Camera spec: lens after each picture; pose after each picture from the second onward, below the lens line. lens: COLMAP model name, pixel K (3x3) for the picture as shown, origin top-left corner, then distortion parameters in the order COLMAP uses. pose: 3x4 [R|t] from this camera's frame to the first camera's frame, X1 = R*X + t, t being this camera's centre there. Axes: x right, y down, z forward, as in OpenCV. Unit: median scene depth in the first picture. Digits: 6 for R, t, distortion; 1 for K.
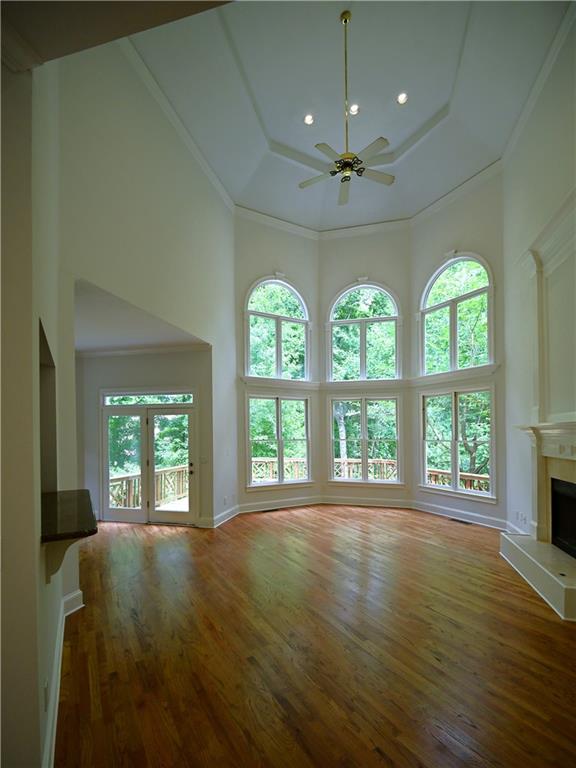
lens RADIAL K [[357.6, 0, 282.1], [0, 357.6, 433.3], [0, 0, 1]] dist [0.005540, -0.004495]
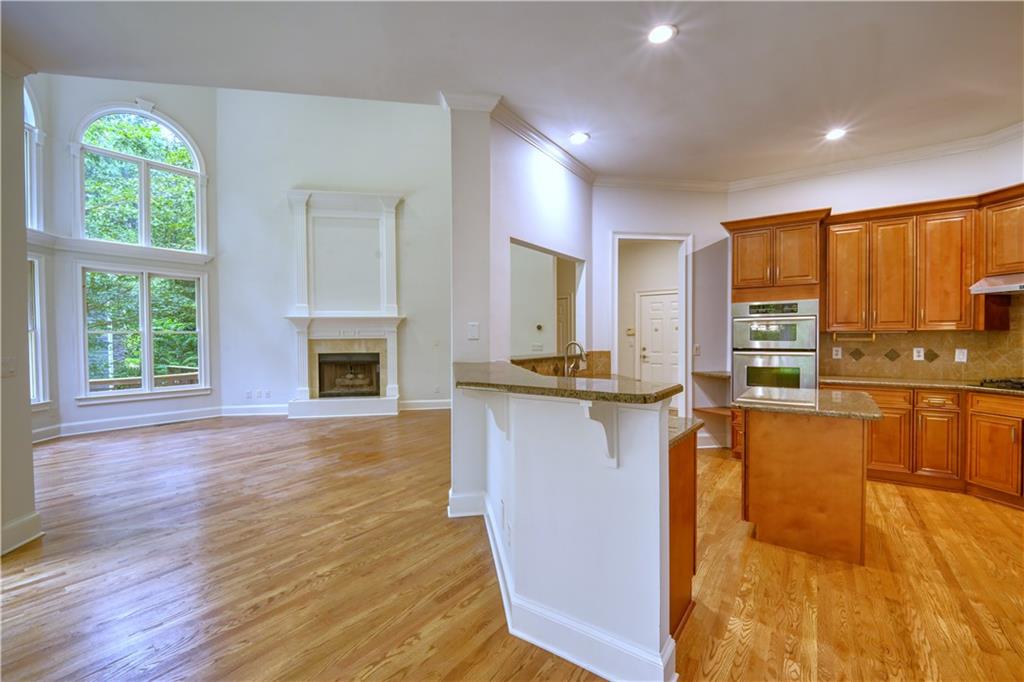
lens RADIAL K [[422.2, 0, 510.1], [0, 422.2, 341.1], [0, 0, 1]] dist [-0.004793, -0.000116]
pose [[-0.436757, -0.002914, 0.899575, -0.805940], [0.008714, 0.999934, 0.007471, 0.045630], [-0.899537, 0.011102, -0.436703, 0.719578]]
